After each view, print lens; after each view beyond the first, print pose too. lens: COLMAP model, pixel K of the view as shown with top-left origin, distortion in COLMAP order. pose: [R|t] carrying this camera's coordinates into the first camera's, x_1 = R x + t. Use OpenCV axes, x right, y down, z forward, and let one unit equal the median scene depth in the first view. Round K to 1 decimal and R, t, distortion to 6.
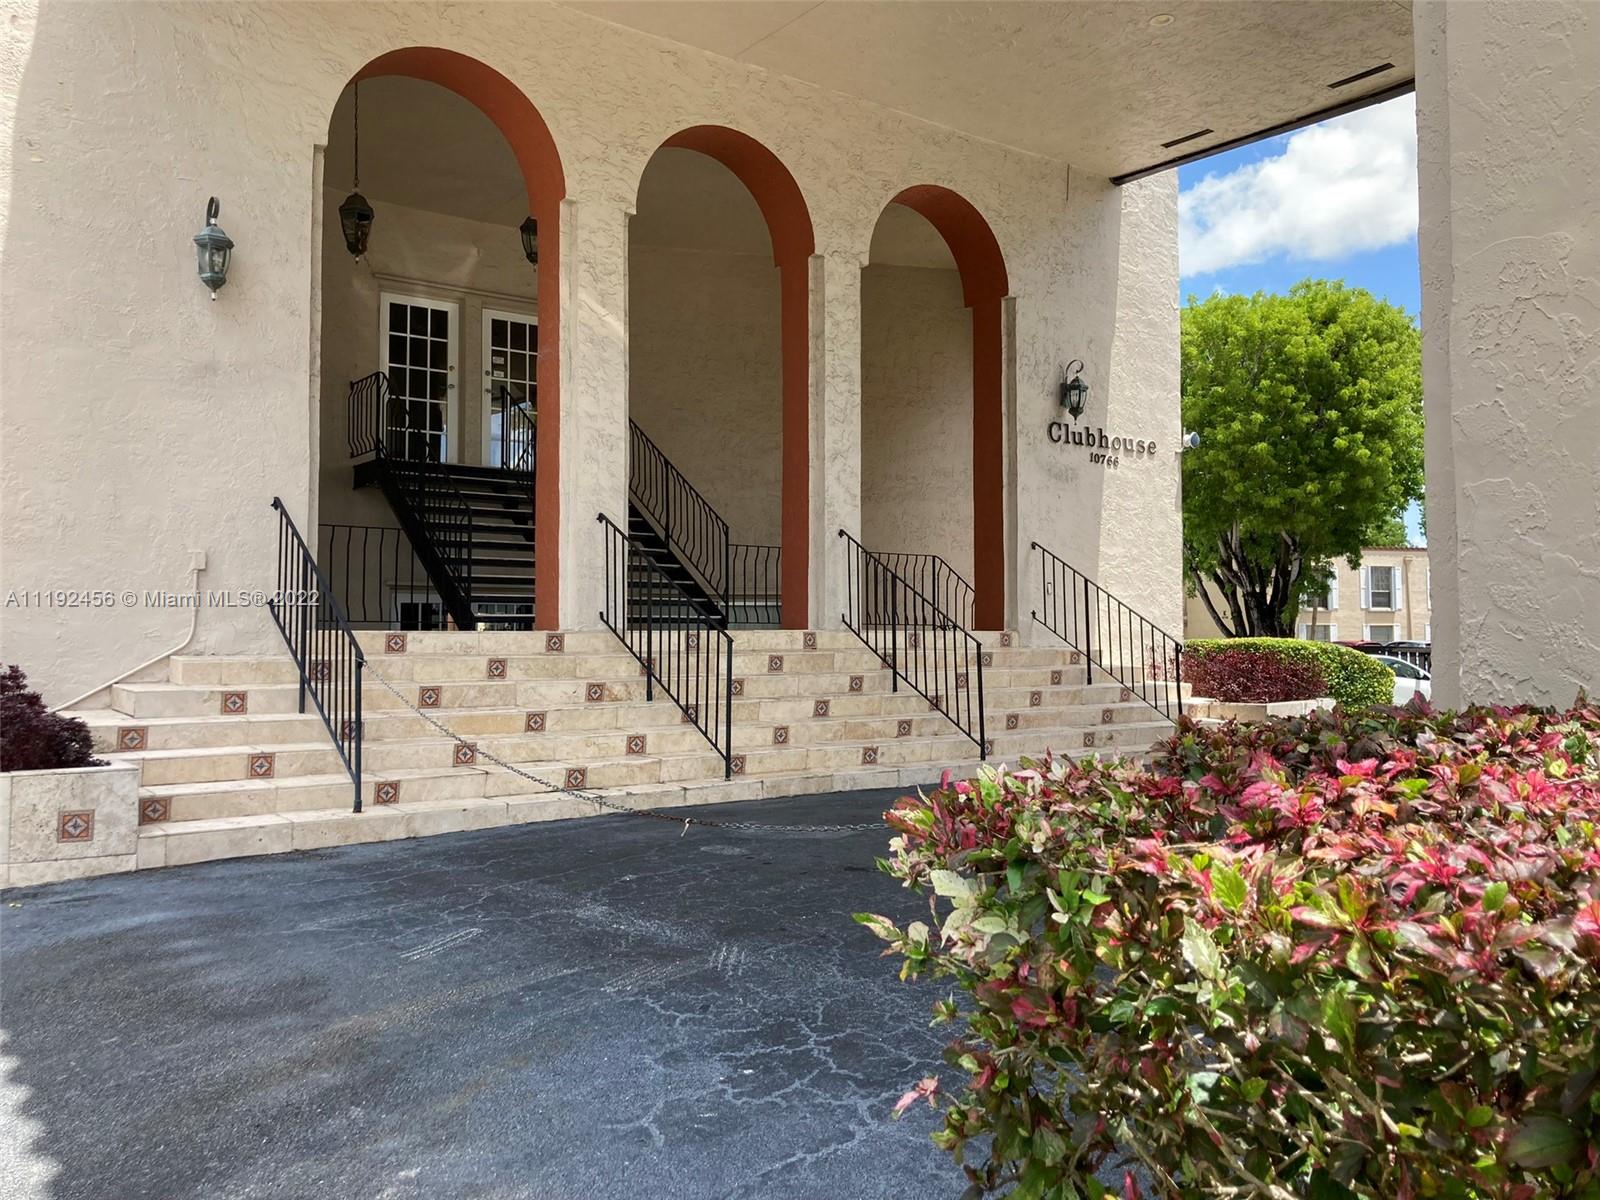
lens RADIAL K [[1506.2, 0, 800.0], [0, 1506.2, 600.0], [0, 0, 1]] dist [0.072331, -0.005948]
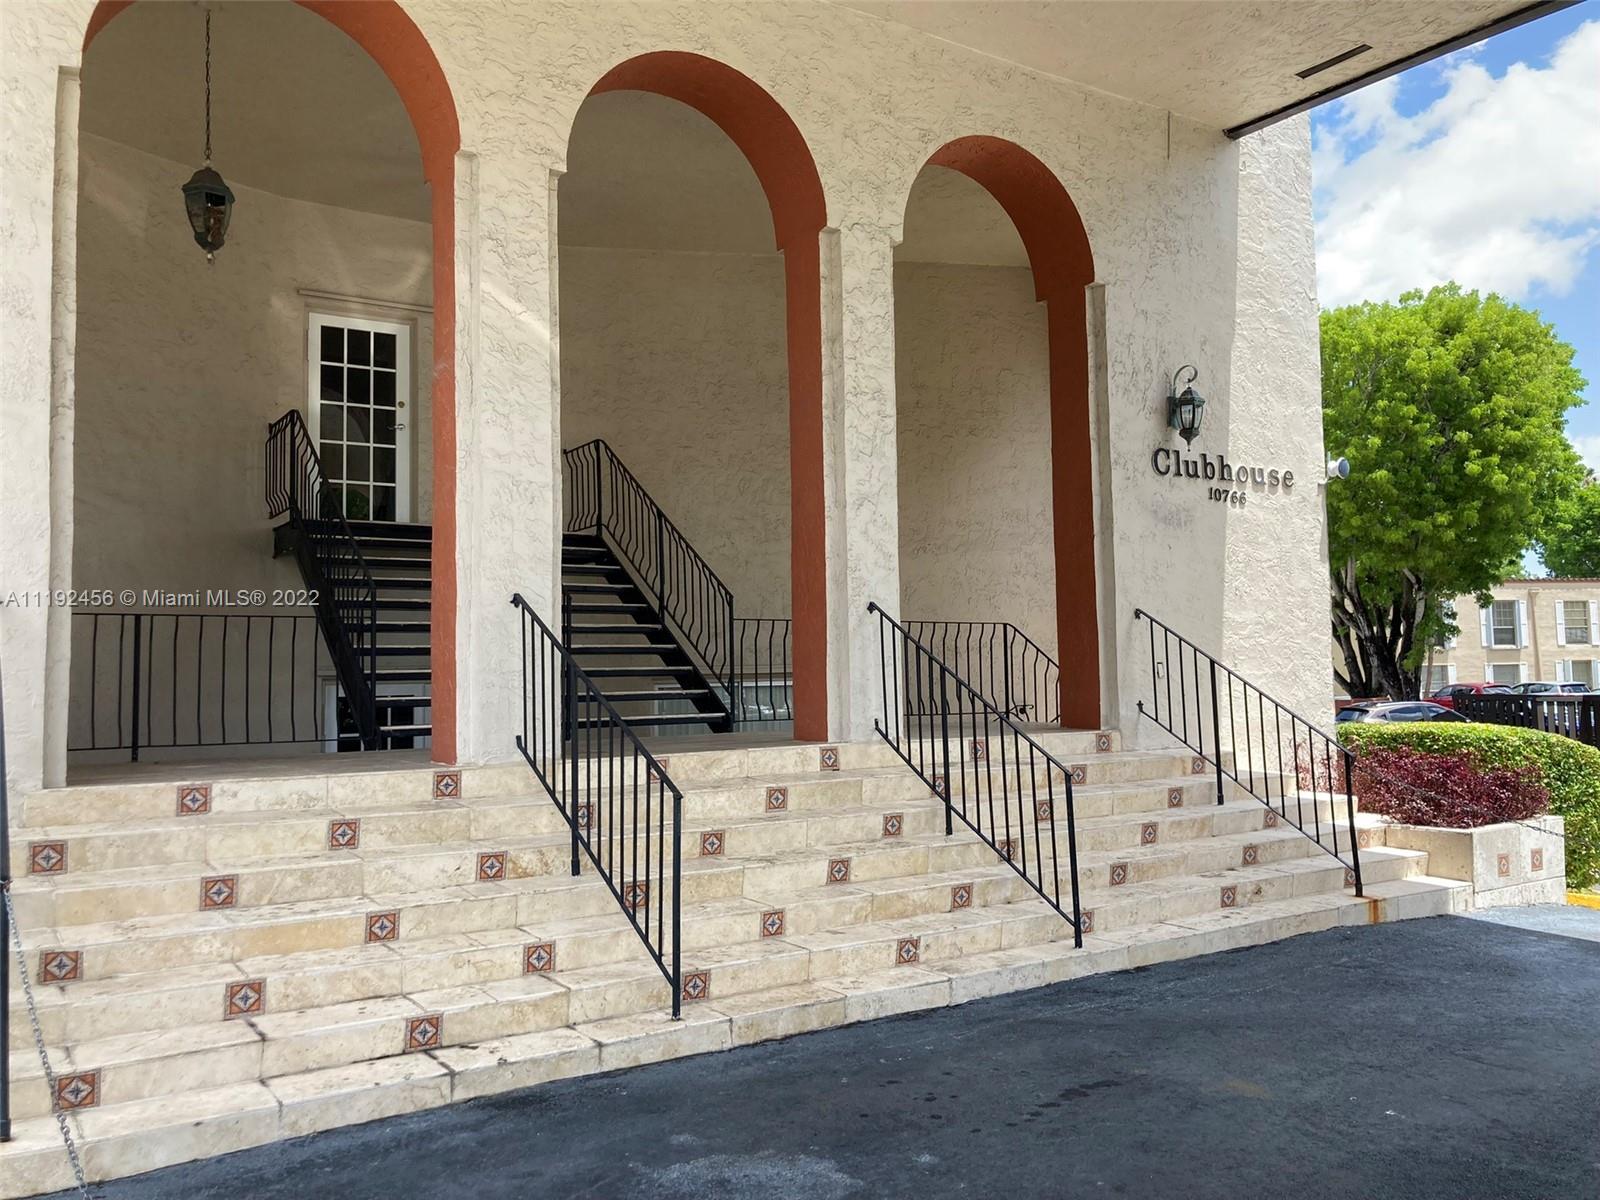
lens RADIAL K [[1468.2, 0, 800.0], [0, 1468.2, 600.0], [0, 0, 1]] dist [0.035363, 0.004719]
pose [[0.998083, -0.021790, -0.057932, 0.031948], [0.020372, 0.999481, -0.024955, -0.029317], [0.058446, 0.023727, 0.998009, 0.275311]]
